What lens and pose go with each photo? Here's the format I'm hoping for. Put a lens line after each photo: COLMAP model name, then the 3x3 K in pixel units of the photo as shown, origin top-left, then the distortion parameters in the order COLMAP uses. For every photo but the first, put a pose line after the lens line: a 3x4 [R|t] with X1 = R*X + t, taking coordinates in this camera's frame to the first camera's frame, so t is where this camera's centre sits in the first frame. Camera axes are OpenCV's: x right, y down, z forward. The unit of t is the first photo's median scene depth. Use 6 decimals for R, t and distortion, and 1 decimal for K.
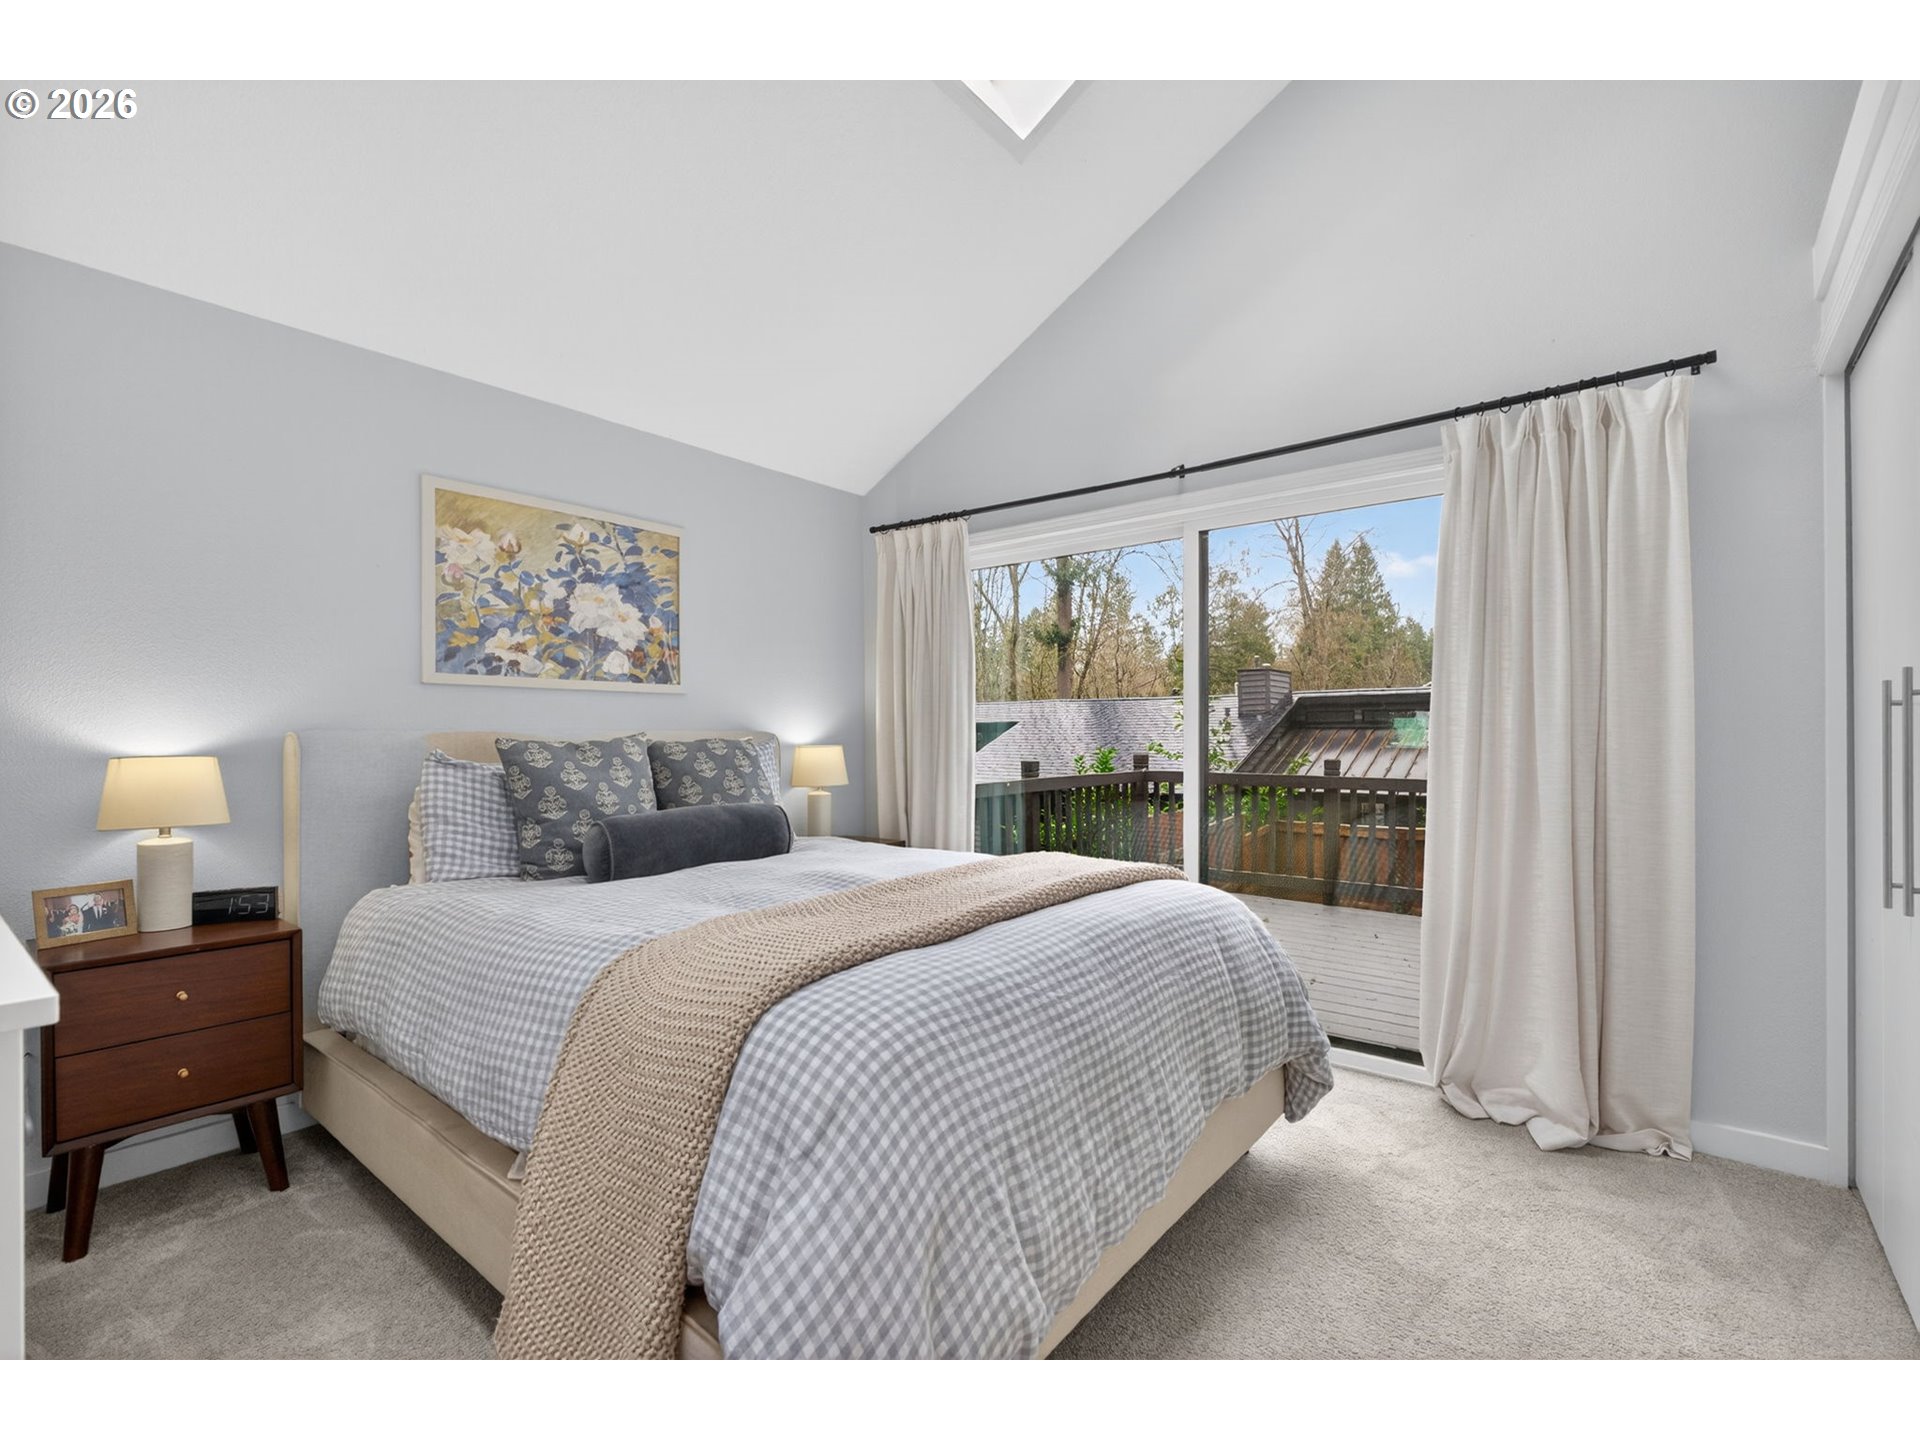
lens RADIAL K [[864.1, 0, 952.9], [0, 864.1, 732.7], [0, 0, 1]] dist [-0.055520, -0.000121]
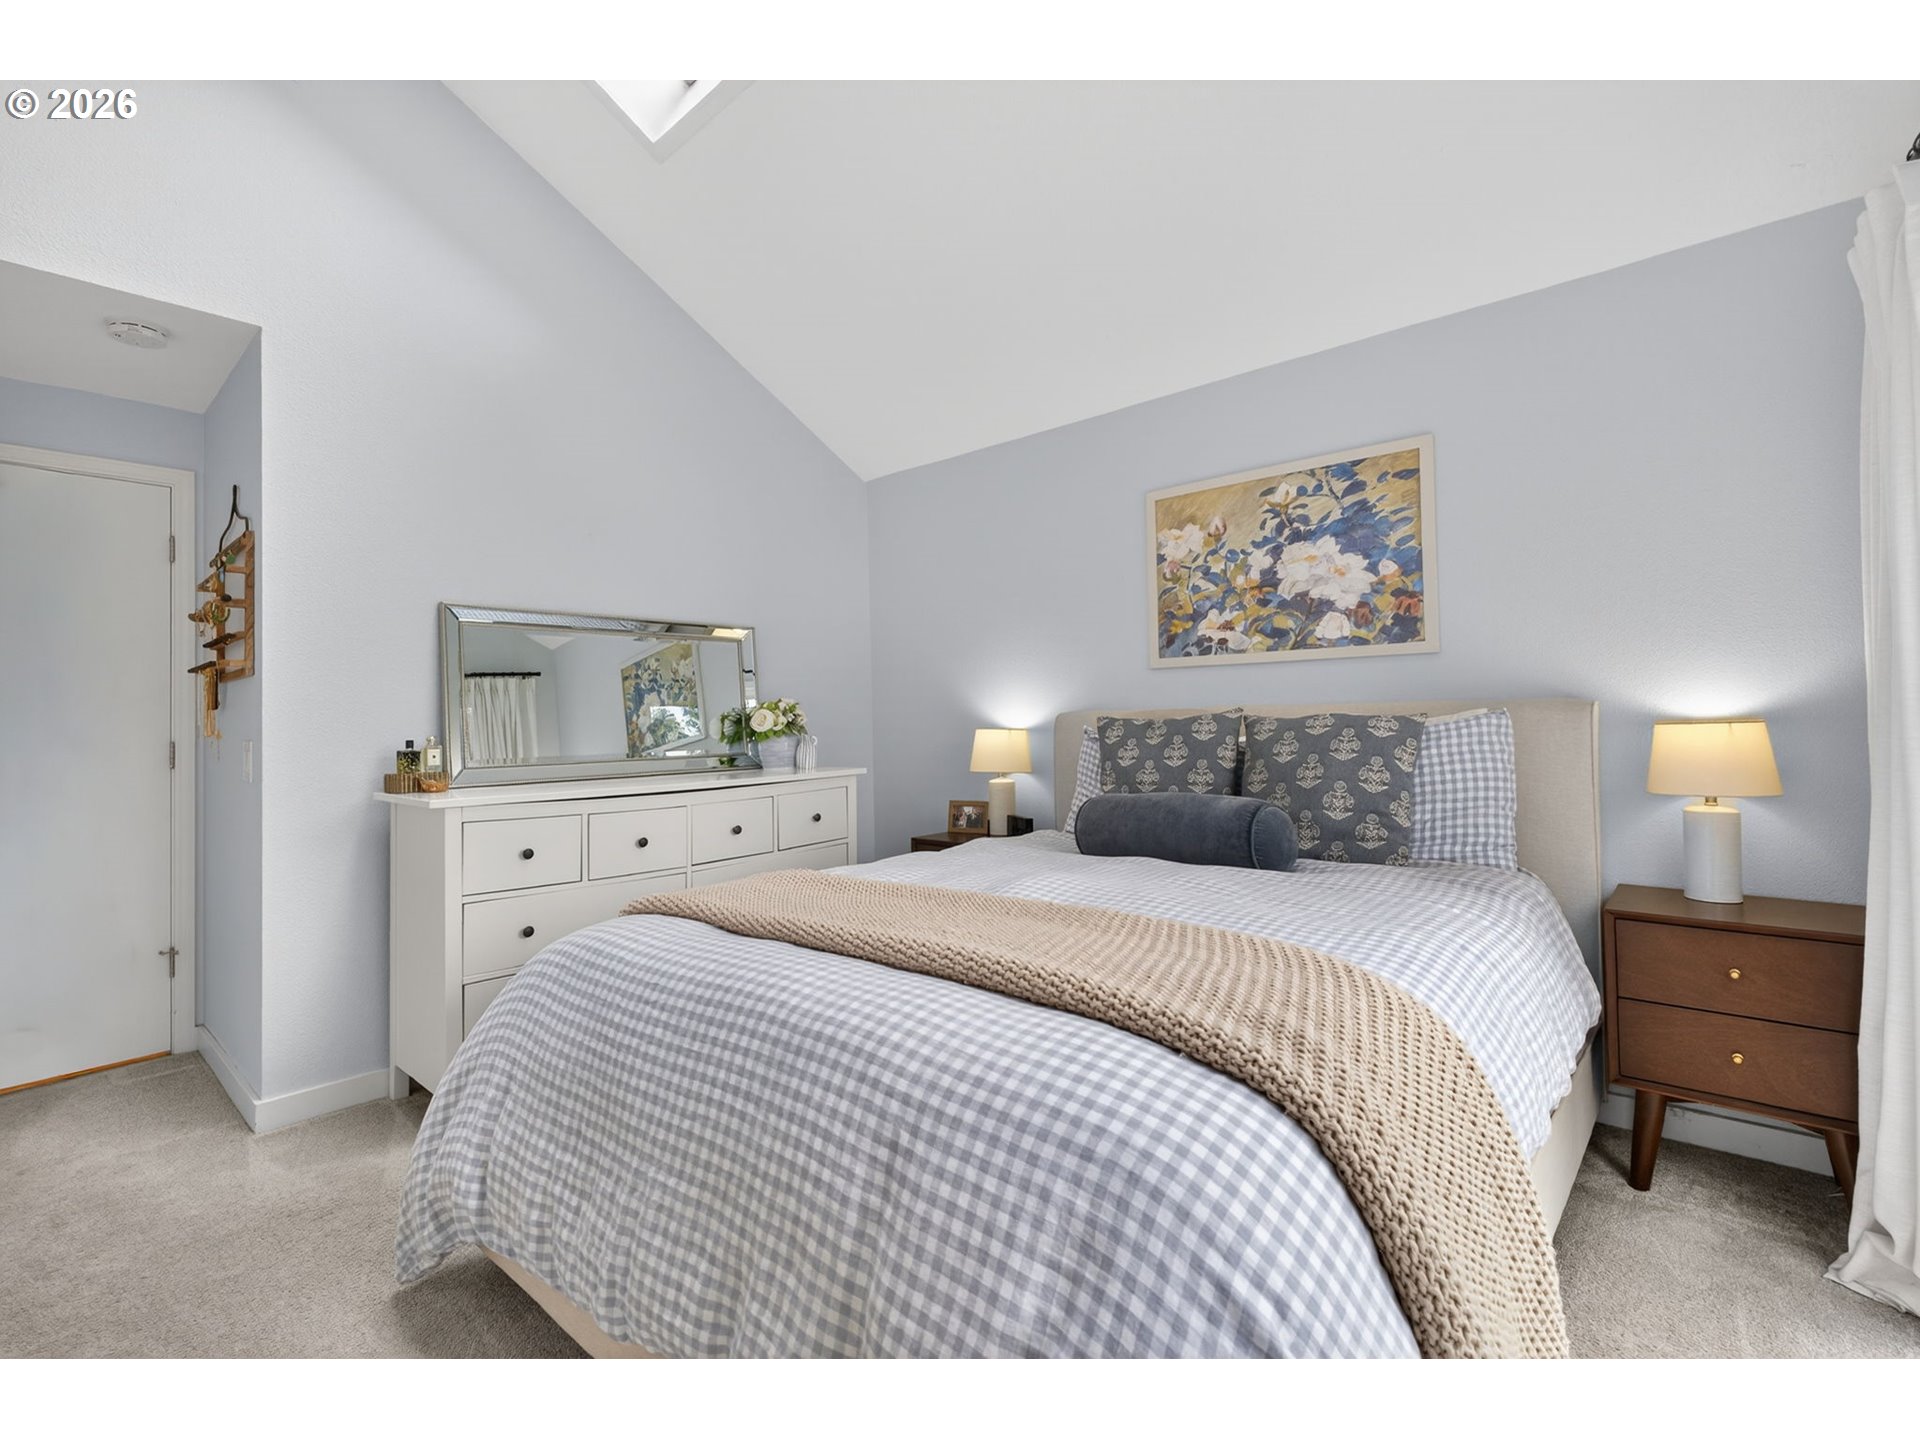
lens RADIAL K [[851.9, 0, 961.1], [0, 851.9, 695.6], [0, 0, 1]] dist [-0.000200, 0.000049]
pose [[-0.054244, -0.020962, -0.998308, 0.506685], [0.022430, 0.999502, -0.022206, -0.000173], [0.998276, -0.023597, -0.053747, 0.699154]]
